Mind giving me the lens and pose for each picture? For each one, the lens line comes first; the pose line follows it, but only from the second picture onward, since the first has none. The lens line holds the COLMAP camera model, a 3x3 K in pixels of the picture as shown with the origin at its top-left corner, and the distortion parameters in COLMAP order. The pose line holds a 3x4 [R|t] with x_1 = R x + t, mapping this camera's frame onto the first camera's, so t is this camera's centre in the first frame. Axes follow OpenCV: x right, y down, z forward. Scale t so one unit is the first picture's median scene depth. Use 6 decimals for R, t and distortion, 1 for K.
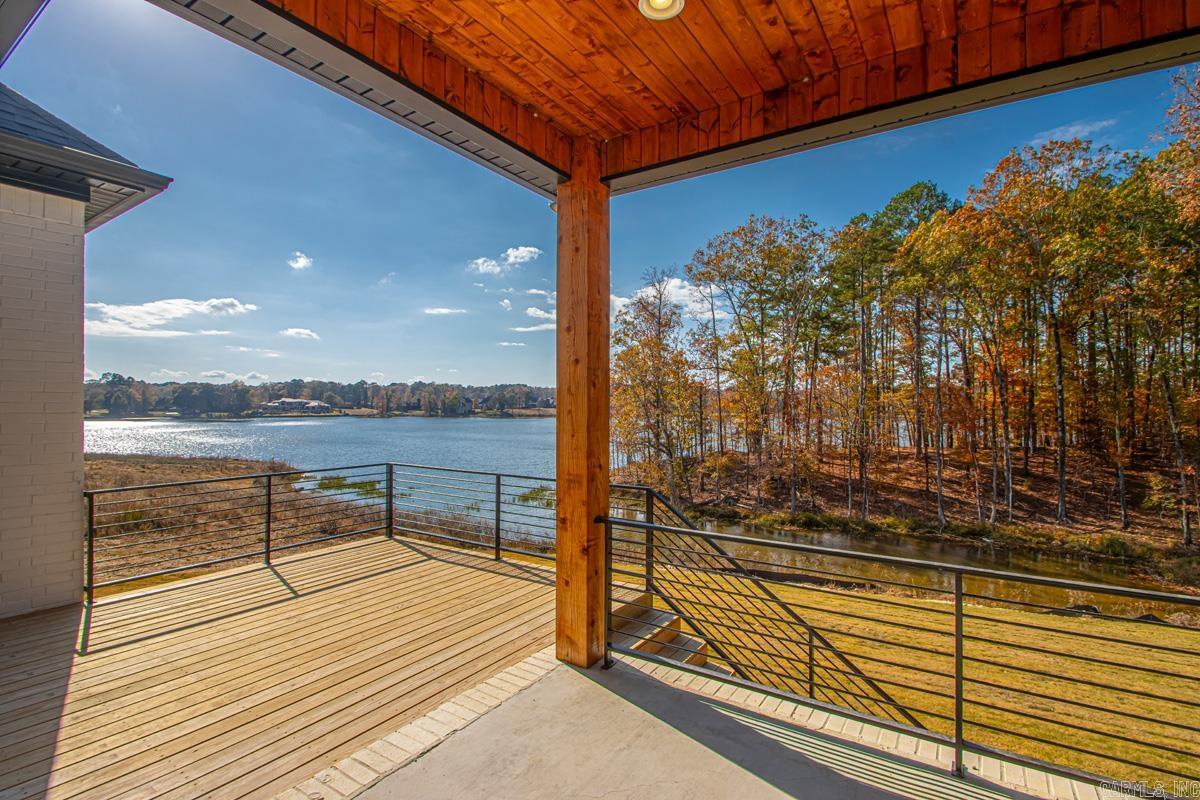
lens RADIAL K [[567.3, 0, 600.0], [0, 567.3, 400.0], [0, 0, 1]] dist [-0.002098, -0.000891]
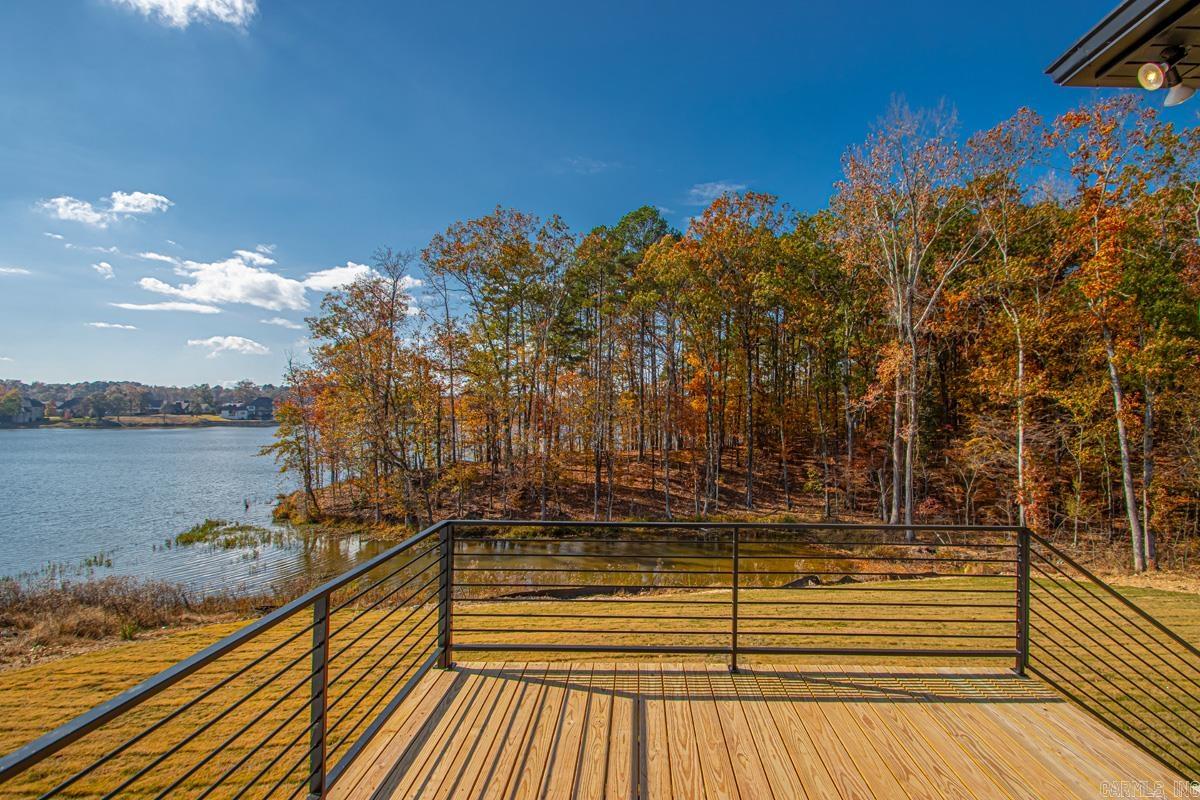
lens RADIAL K [[591.6, 0, 634.3], [0, 591.6, 413.6], [0, 0, 1]] dist [-0.001250, -0.001866]
pose [[0.836054, -0.000052, 0.548647, -0.075229], [-0.006993, 0.999918, 0.010750, 0.000835], [-0.548602, -0.012824, 0.835985, 0.067550]]
